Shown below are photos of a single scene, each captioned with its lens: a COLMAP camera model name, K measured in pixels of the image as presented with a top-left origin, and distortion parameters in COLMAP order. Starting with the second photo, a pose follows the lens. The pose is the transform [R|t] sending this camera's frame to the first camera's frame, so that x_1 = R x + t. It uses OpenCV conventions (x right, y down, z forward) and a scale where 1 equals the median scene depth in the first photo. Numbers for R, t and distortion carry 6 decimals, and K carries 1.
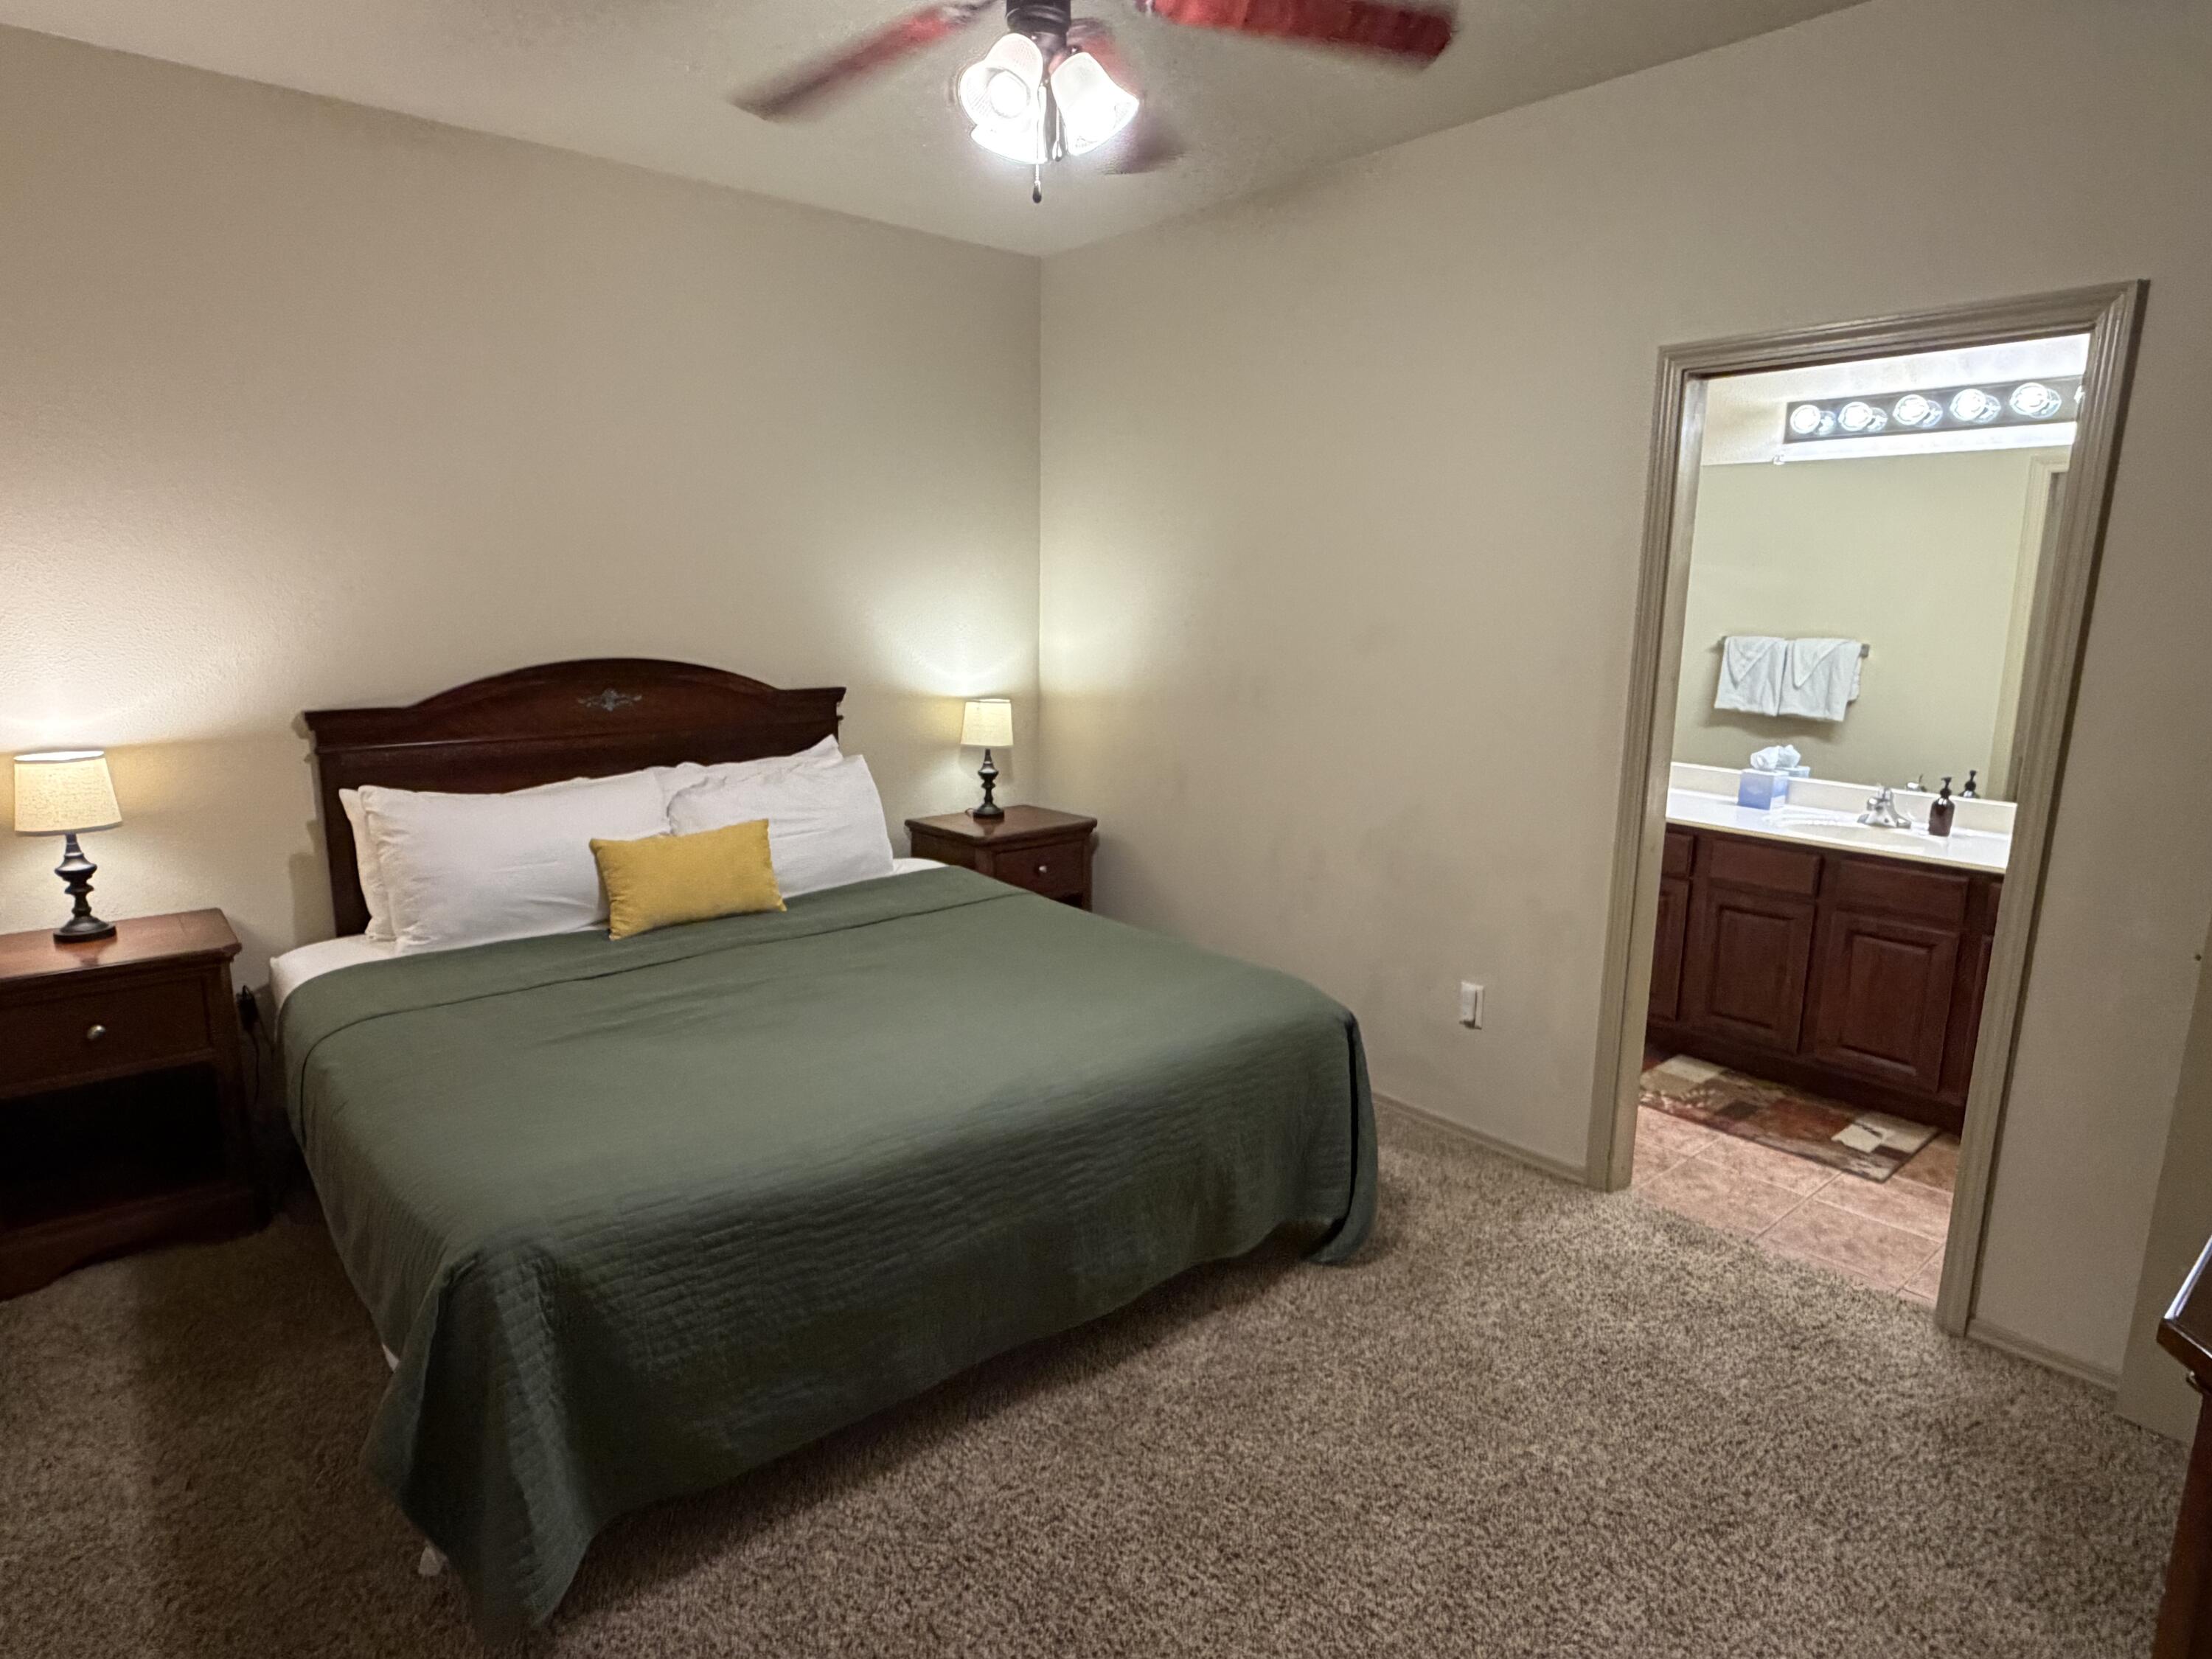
lens RADIAL K [[1240.0, 0, 1110.6], [0, 1240.0, 823.9], [0, 0, 1]] dist [0.001055, 0.000378]
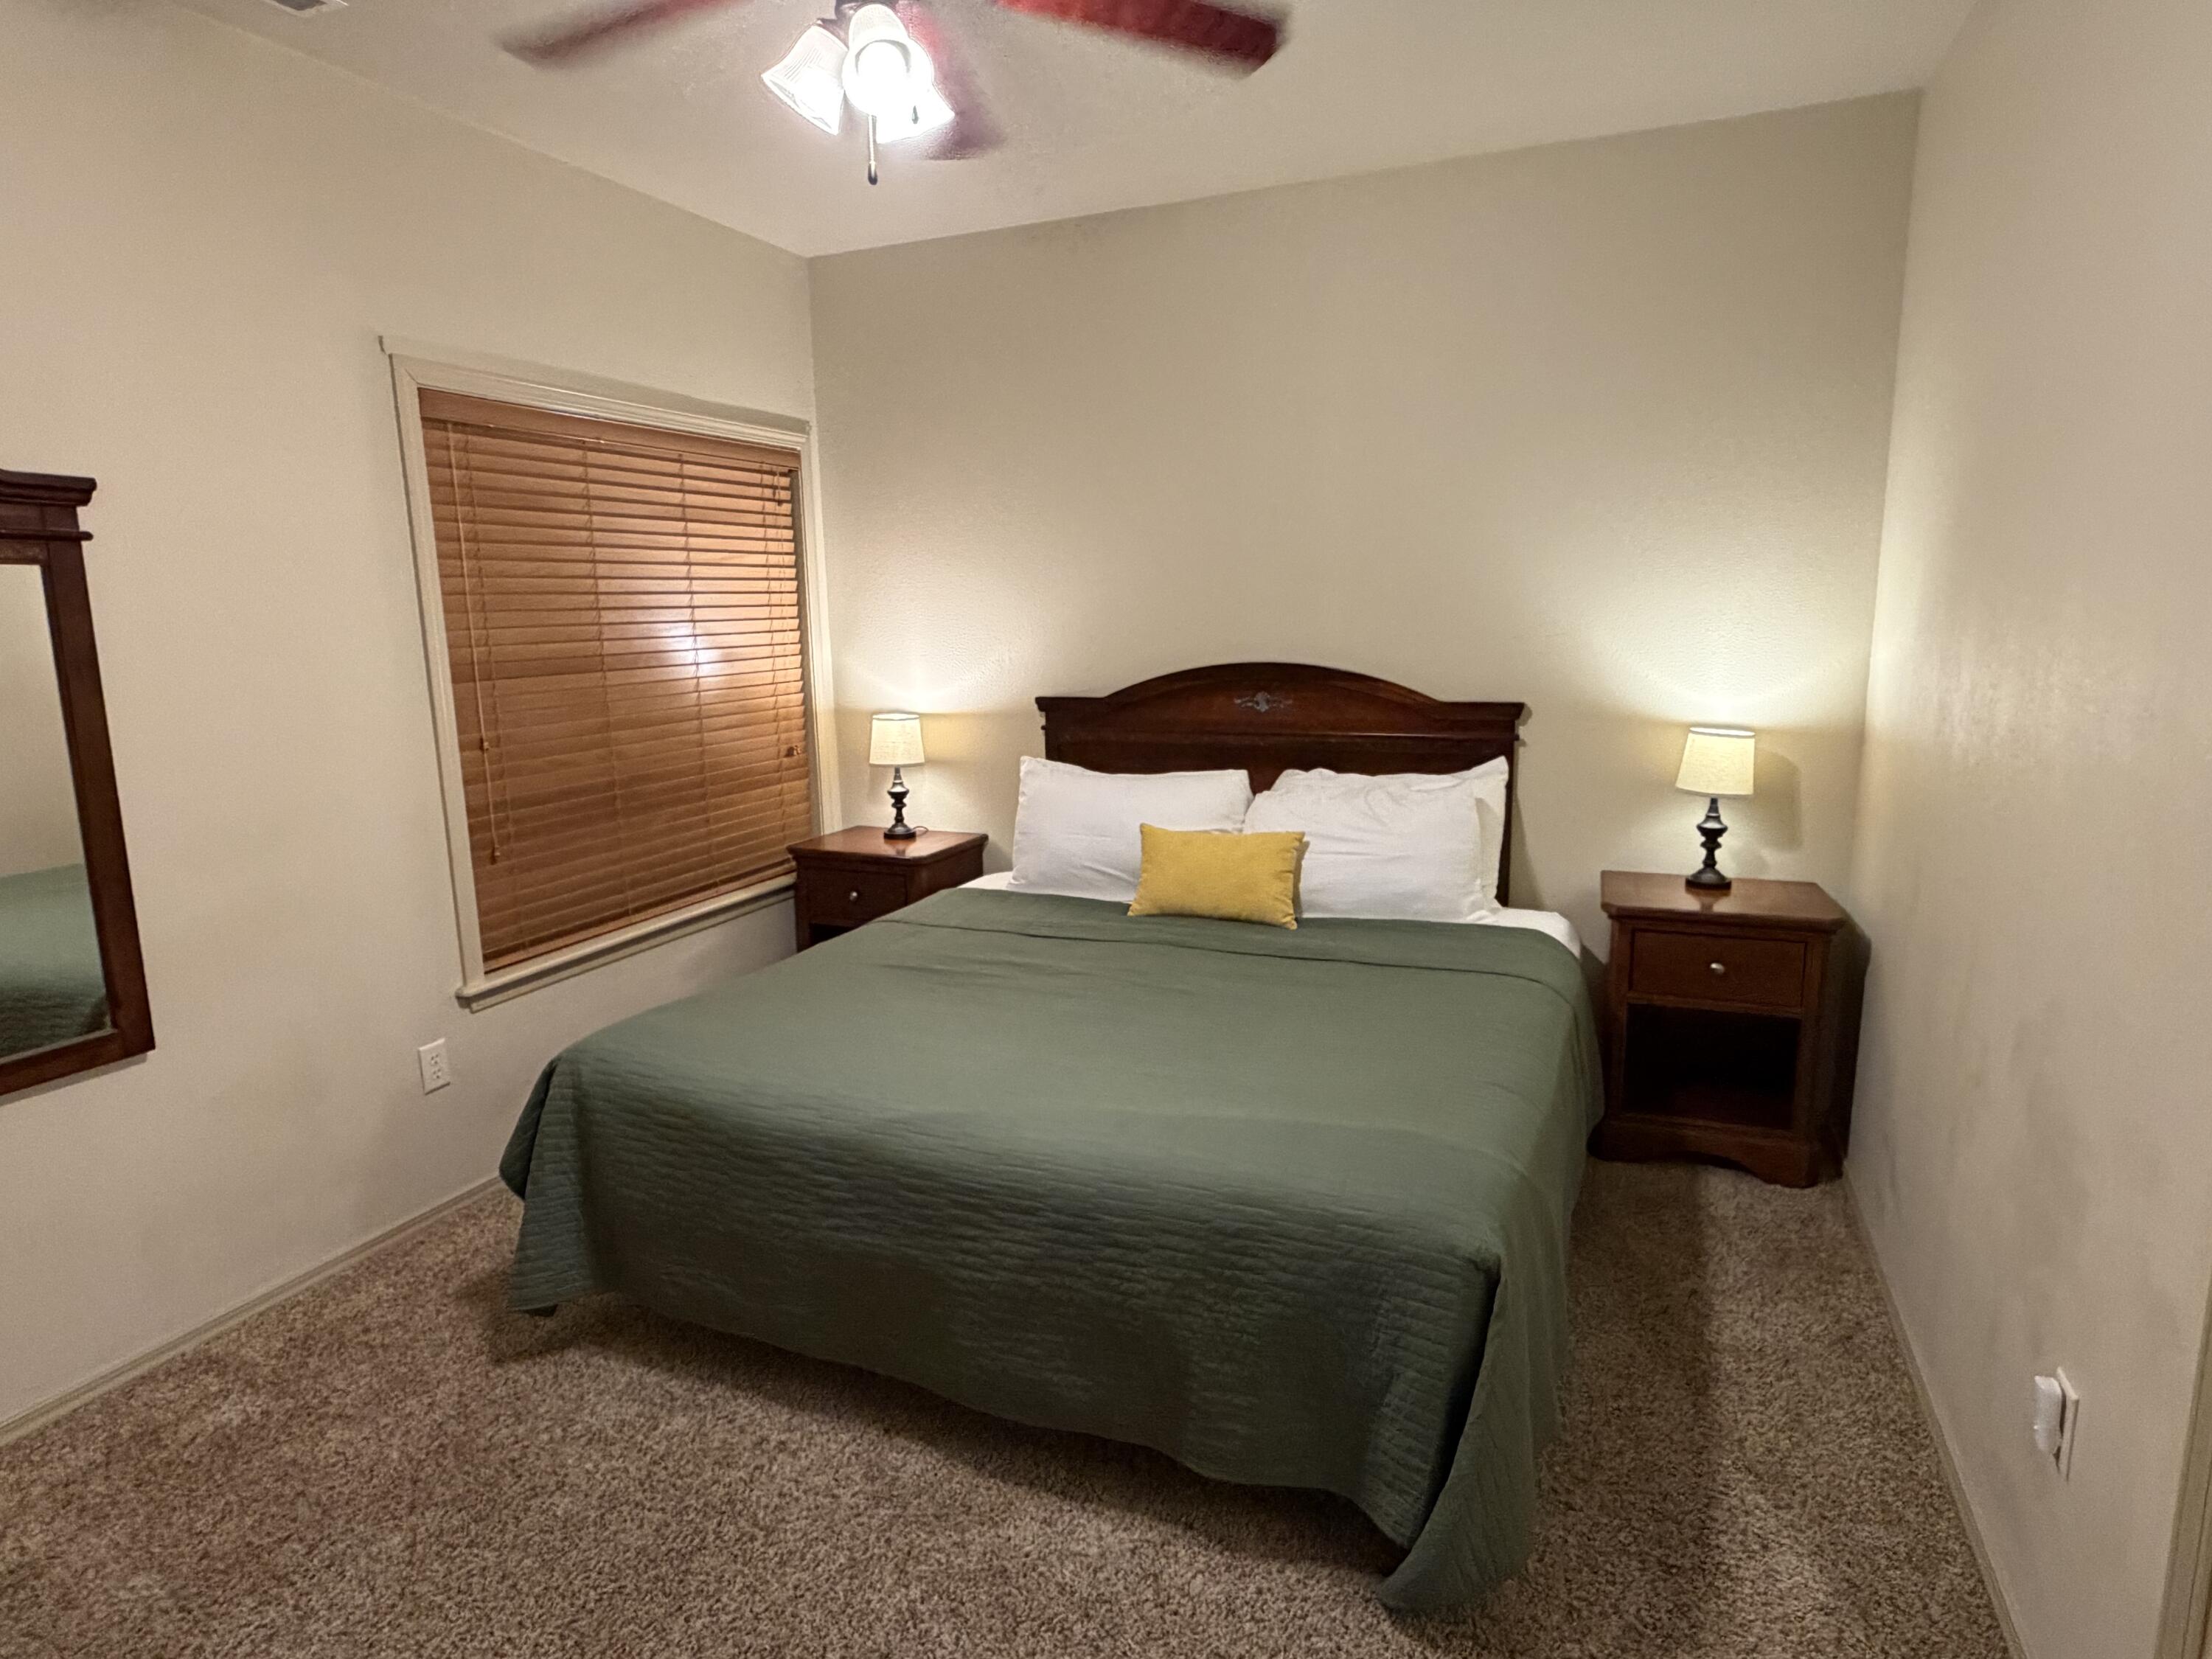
lens RADIAL K [[1240.0, 0, 1101.6], [0, 1240.0, 823.3], [0, 0, 1]] dist [0.001055, 0.000378]
pose [[0.447300, 0.136871, -0.883849, 0.554501], [-0.140036, 0.986750, 0.081936, -0.074671], [0.883353, 0.087120, 0.460540, 0.461338]]
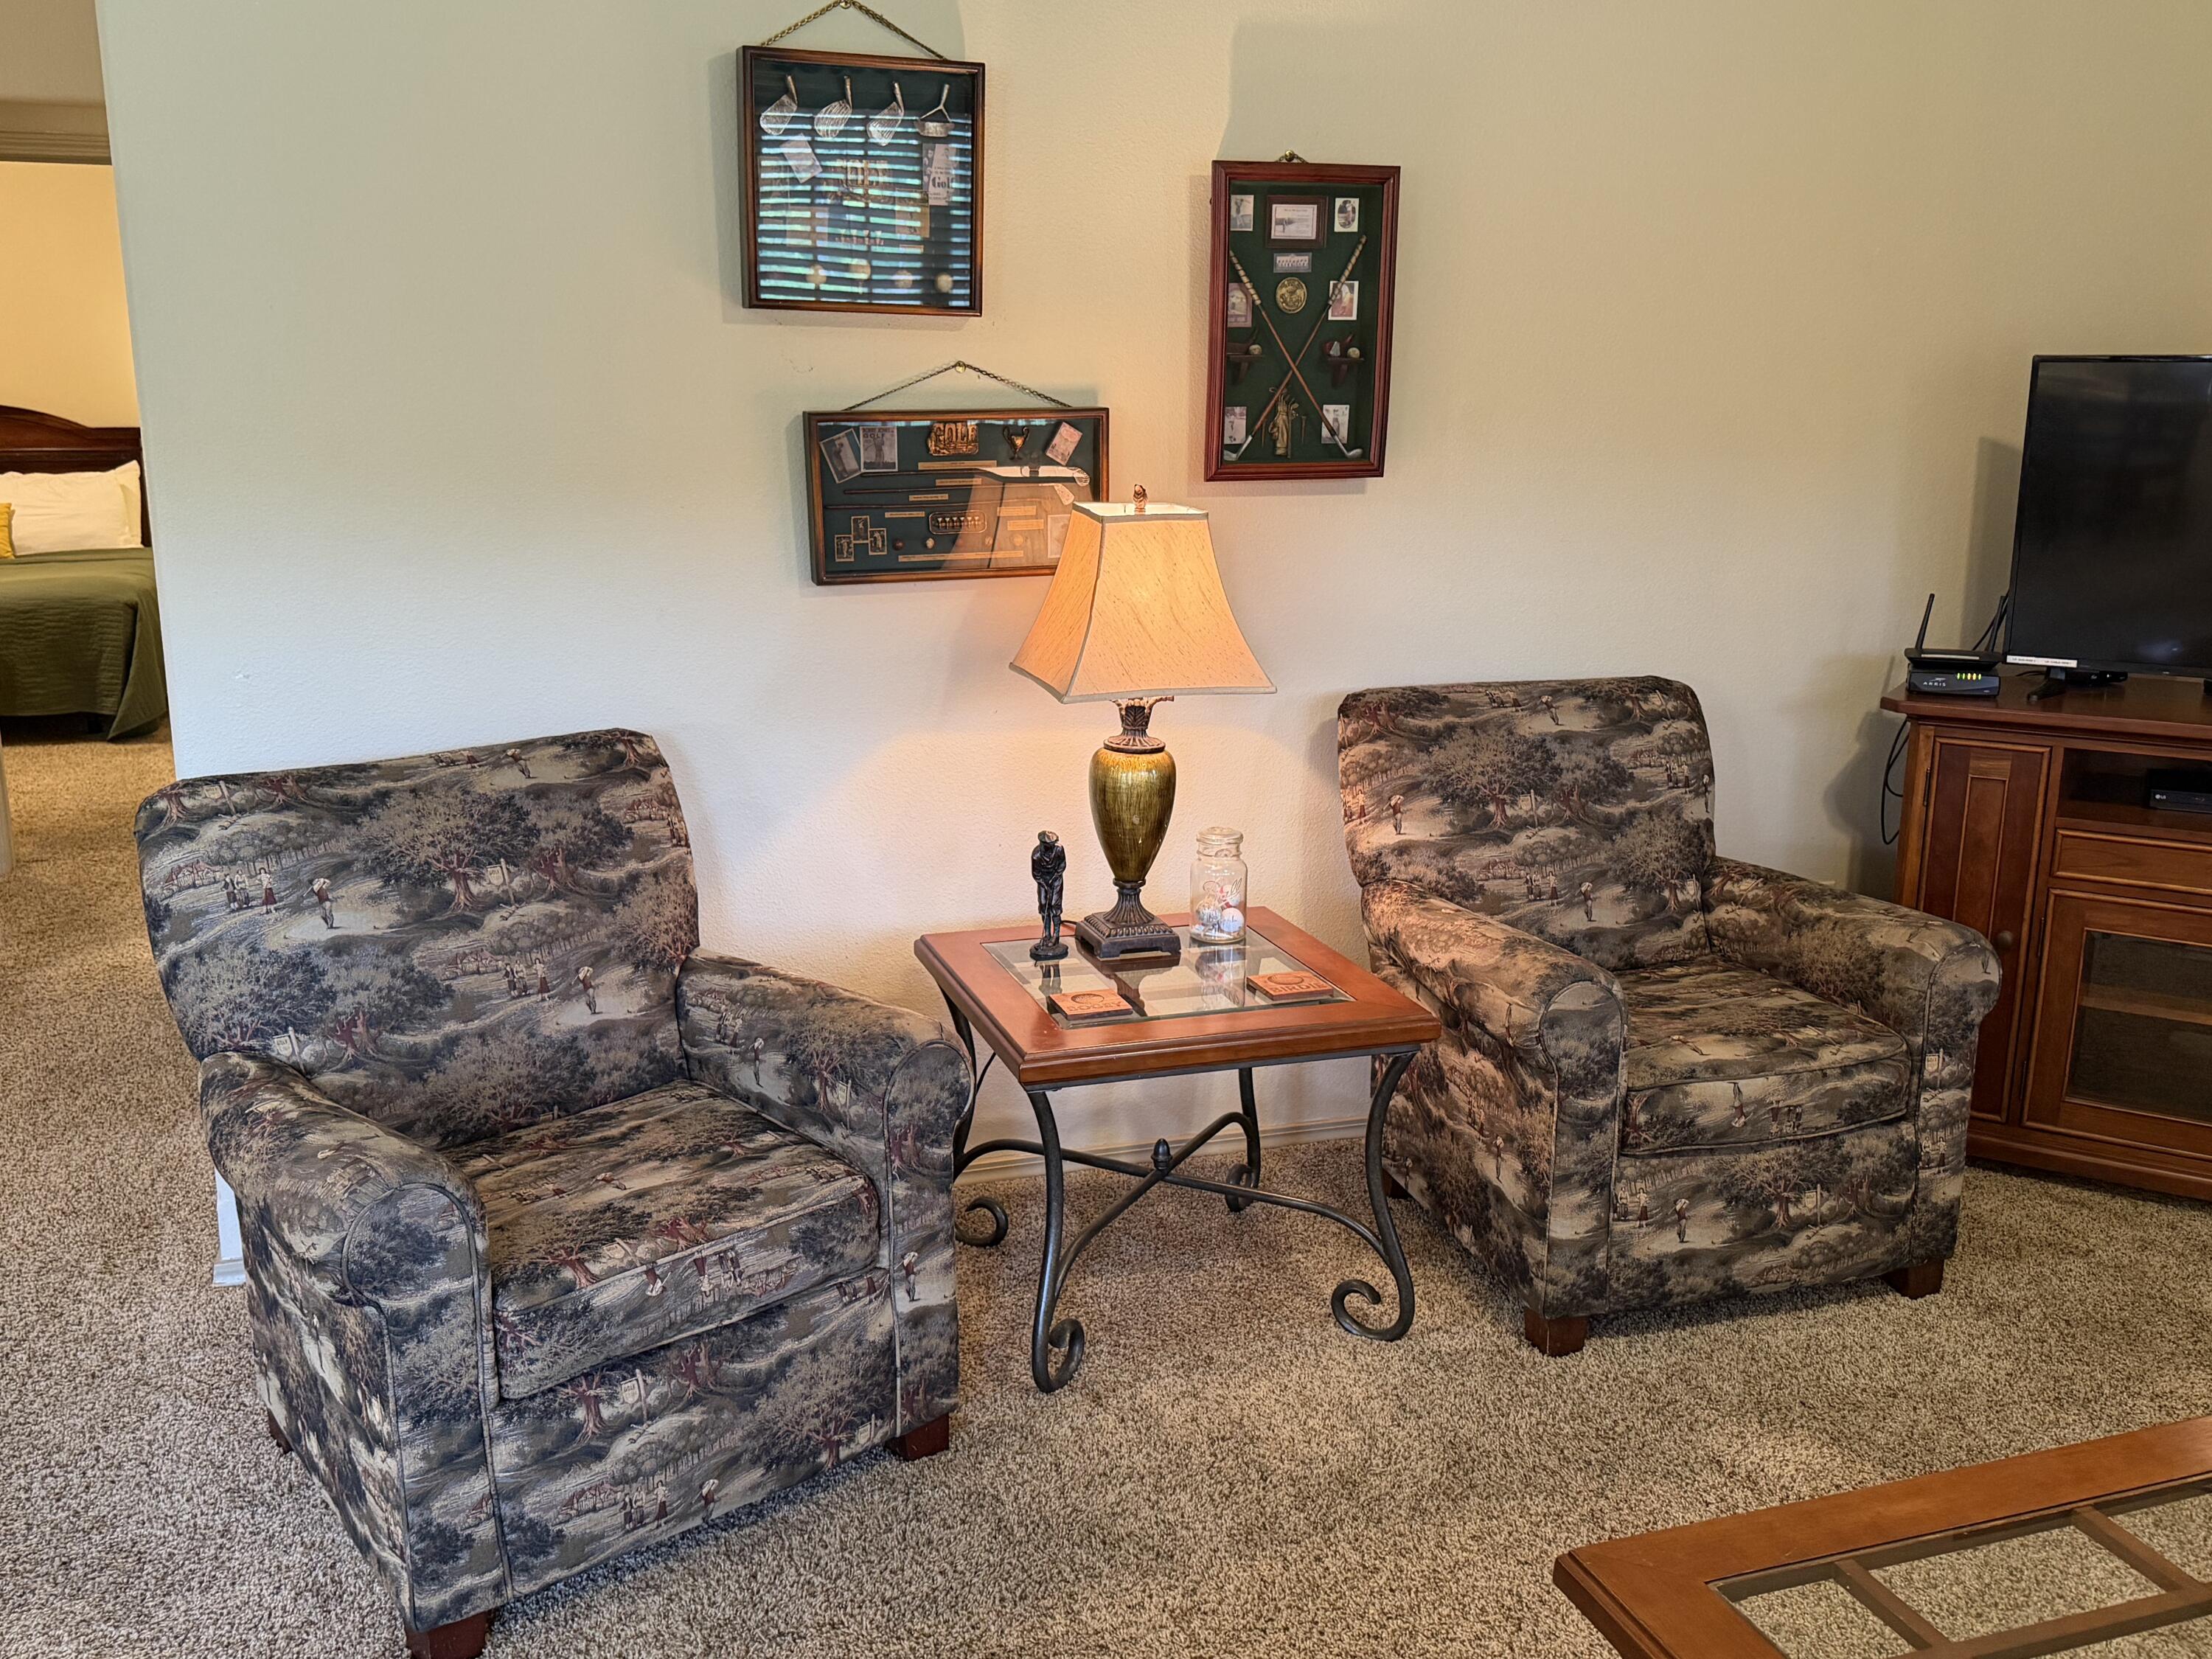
lens RADIAL K [[1957.9, 0, 1088.1], [0, 1957.9, 843.8], [0, 0, 1]] dist [0.095227, -0.104659]
pose [[0.925367, 0.074256, -0.371727, 2.202007], [-0.058962, 0.996886, 0.052359, 0.239970], [0.374458, -0.026534, 0.926864, -0.964060]]
